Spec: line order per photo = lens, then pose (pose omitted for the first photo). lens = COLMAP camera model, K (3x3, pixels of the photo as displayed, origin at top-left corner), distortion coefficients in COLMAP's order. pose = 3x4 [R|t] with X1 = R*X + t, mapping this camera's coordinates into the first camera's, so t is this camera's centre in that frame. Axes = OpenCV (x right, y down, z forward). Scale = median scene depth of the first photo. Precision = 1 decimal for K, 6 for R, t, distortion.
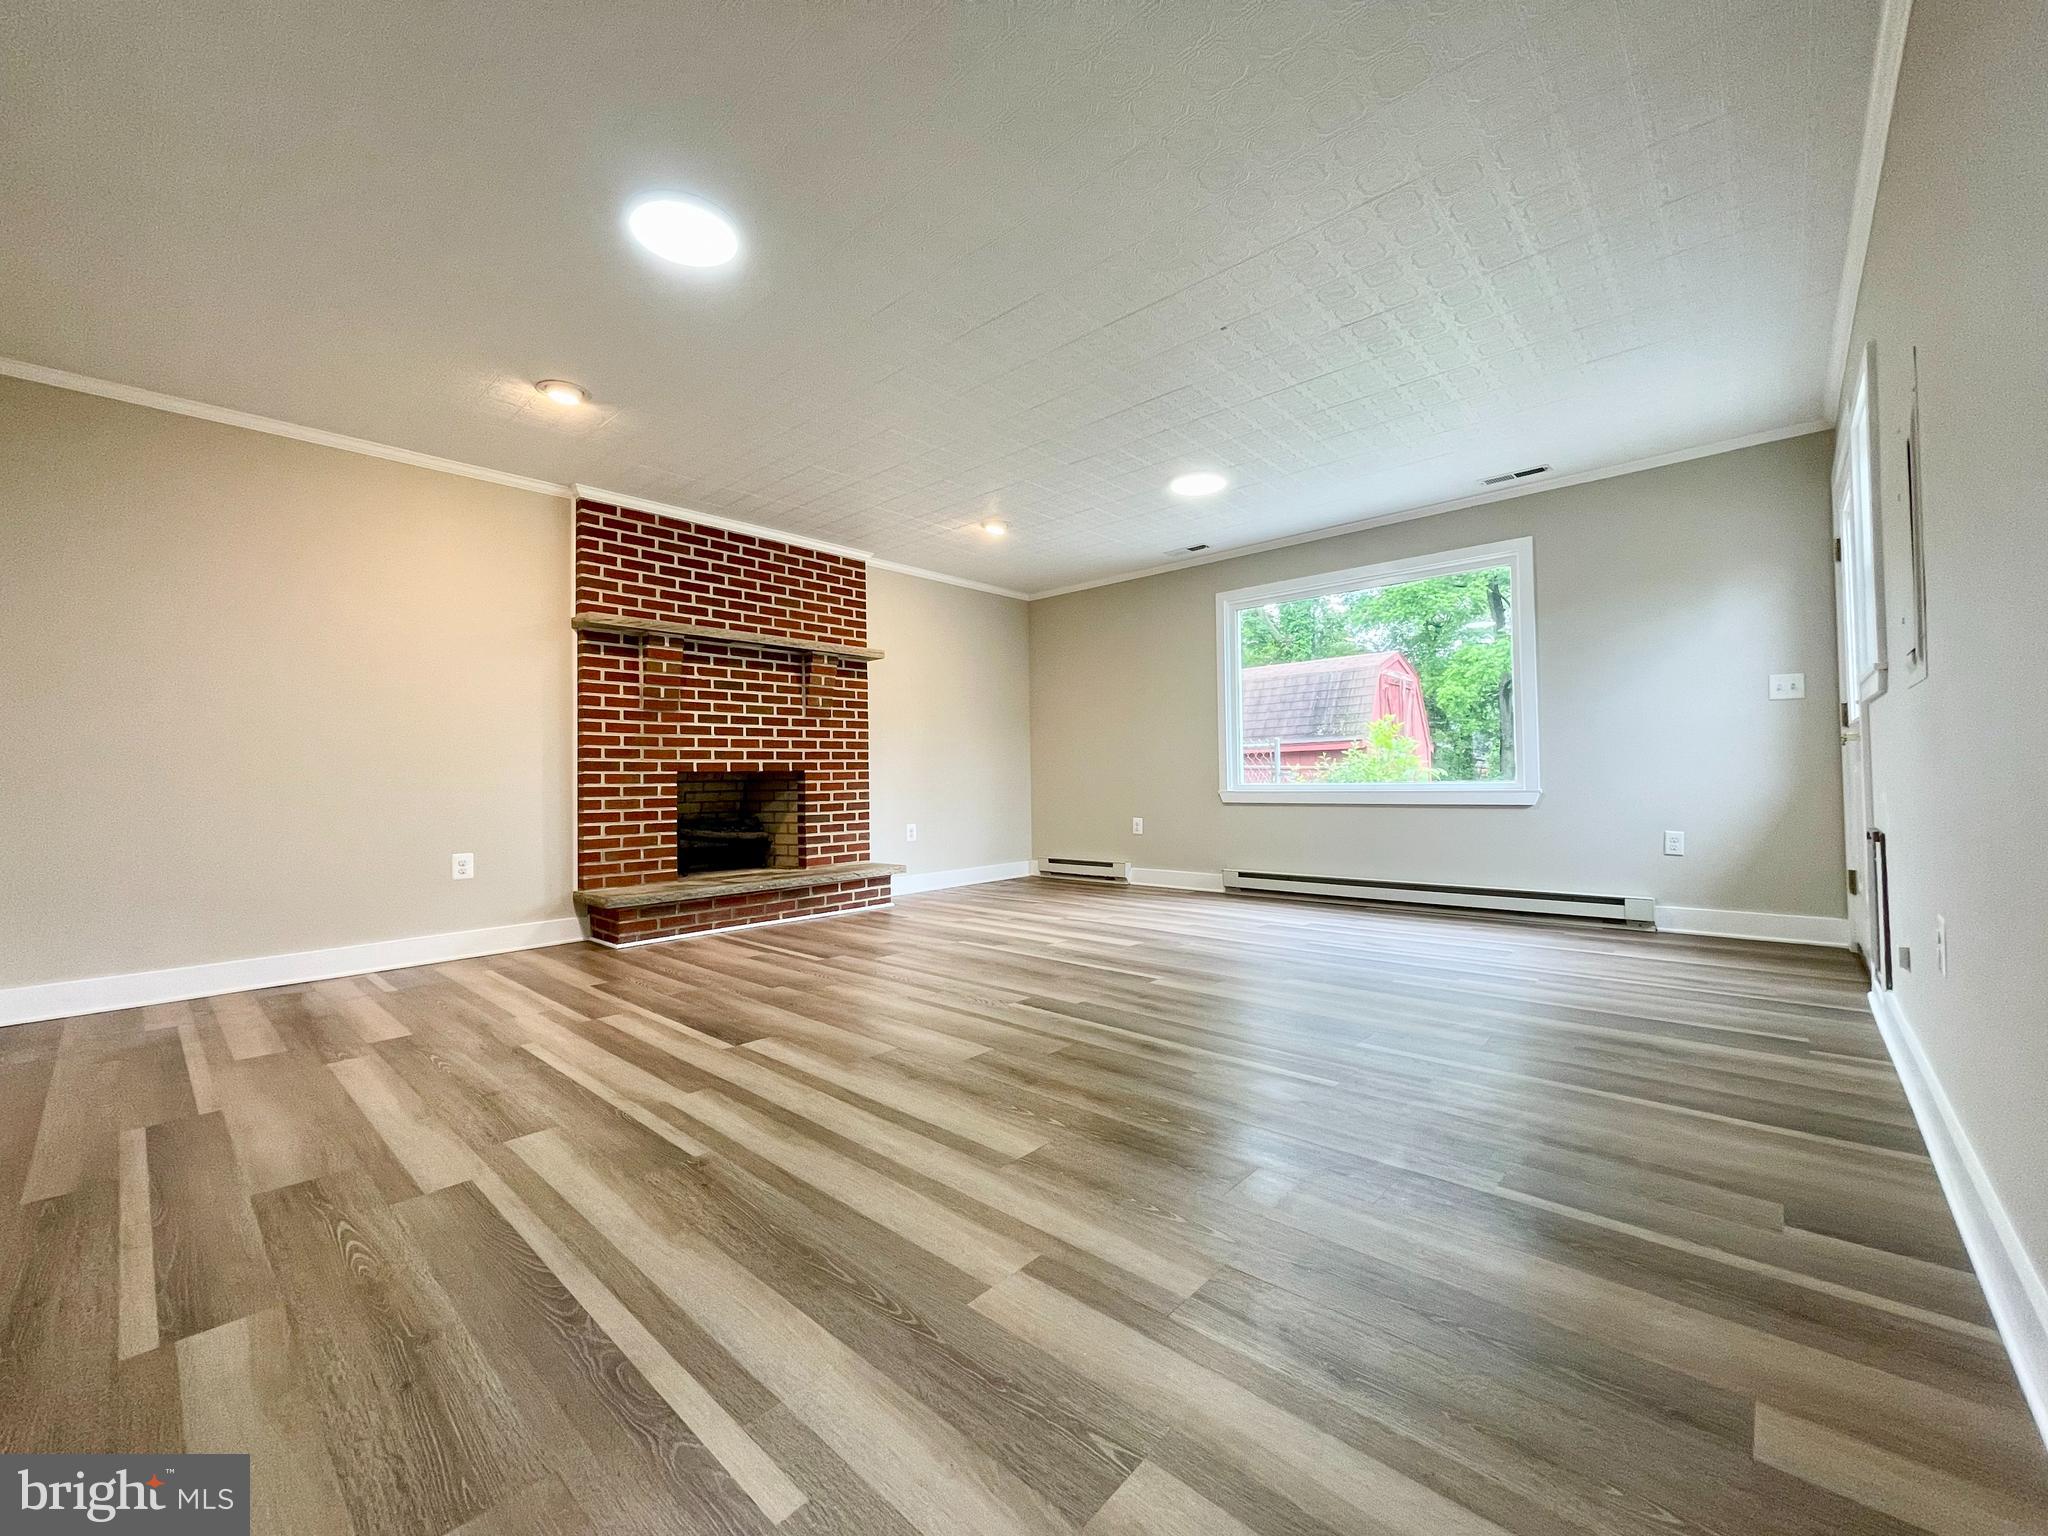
lens RADIAL K [[820.8, 0, 1025.9], [0, 820.8, 765.8], [0, 0, 1]] dist [0.016505, 0.000564]
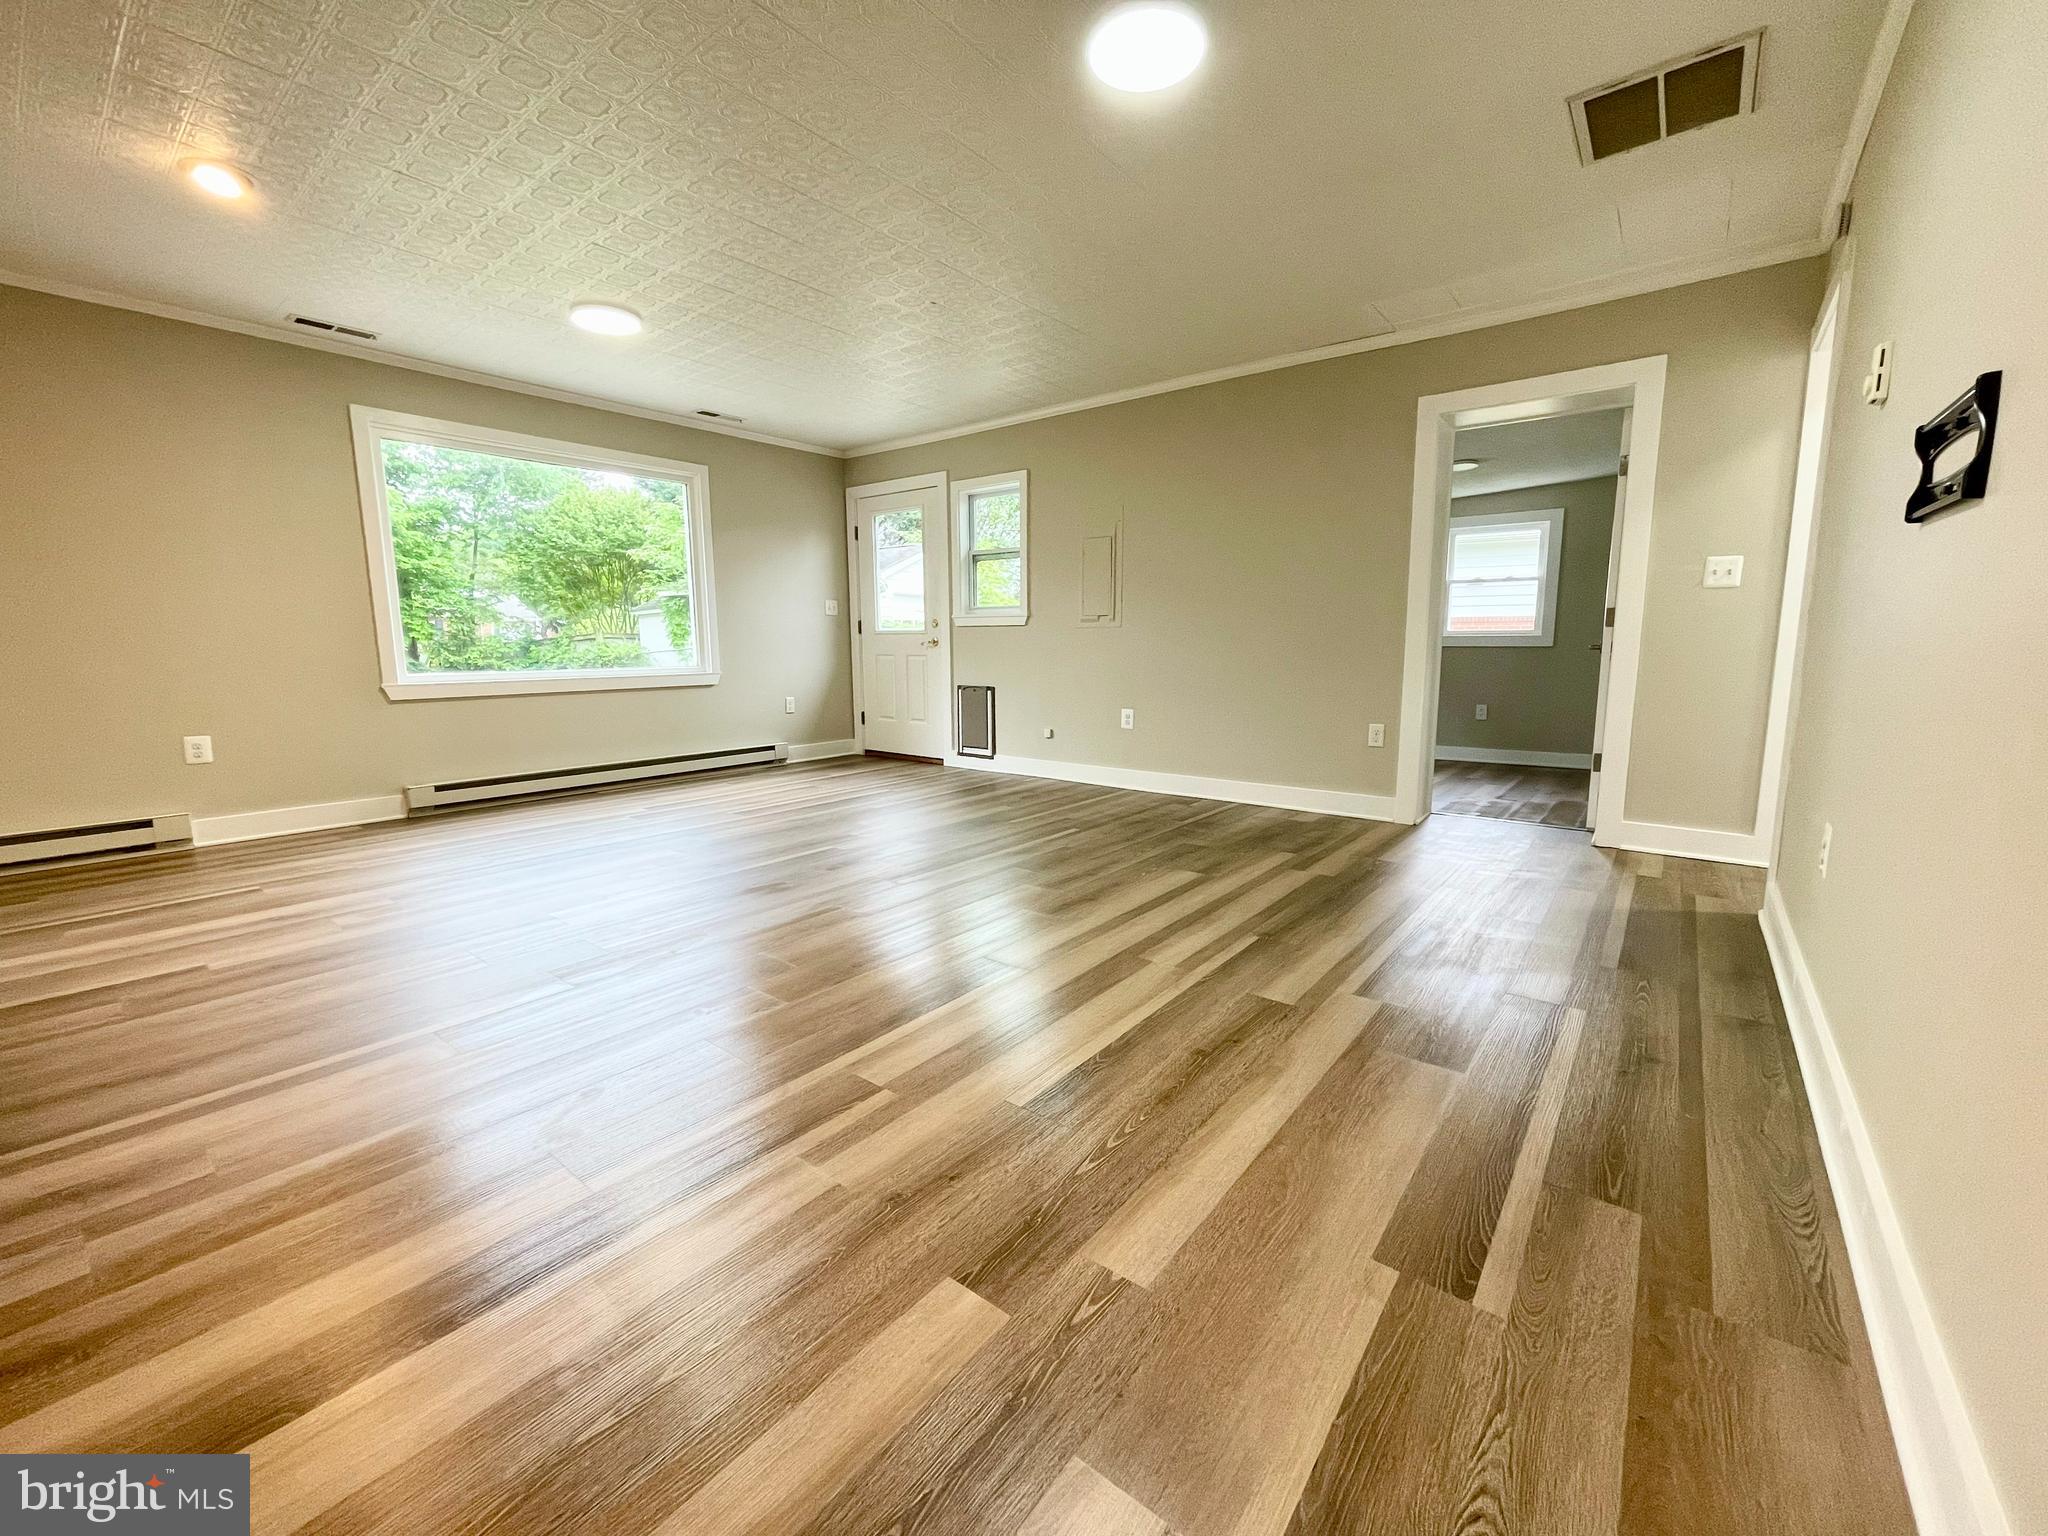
lens RADIAL K [[821.7, 0, 1027.9], [0, 821.7, 761.0], [0, 0, 1]] dist [-0.005378, 0.000496]
pose [[-0.073712, -0.123985, 0.989542, -1.403483], [-0.007076, 0.992282, 0.123801, 0.008776], [-0.997254, 0.002124, -0.074020, 1.229804]]
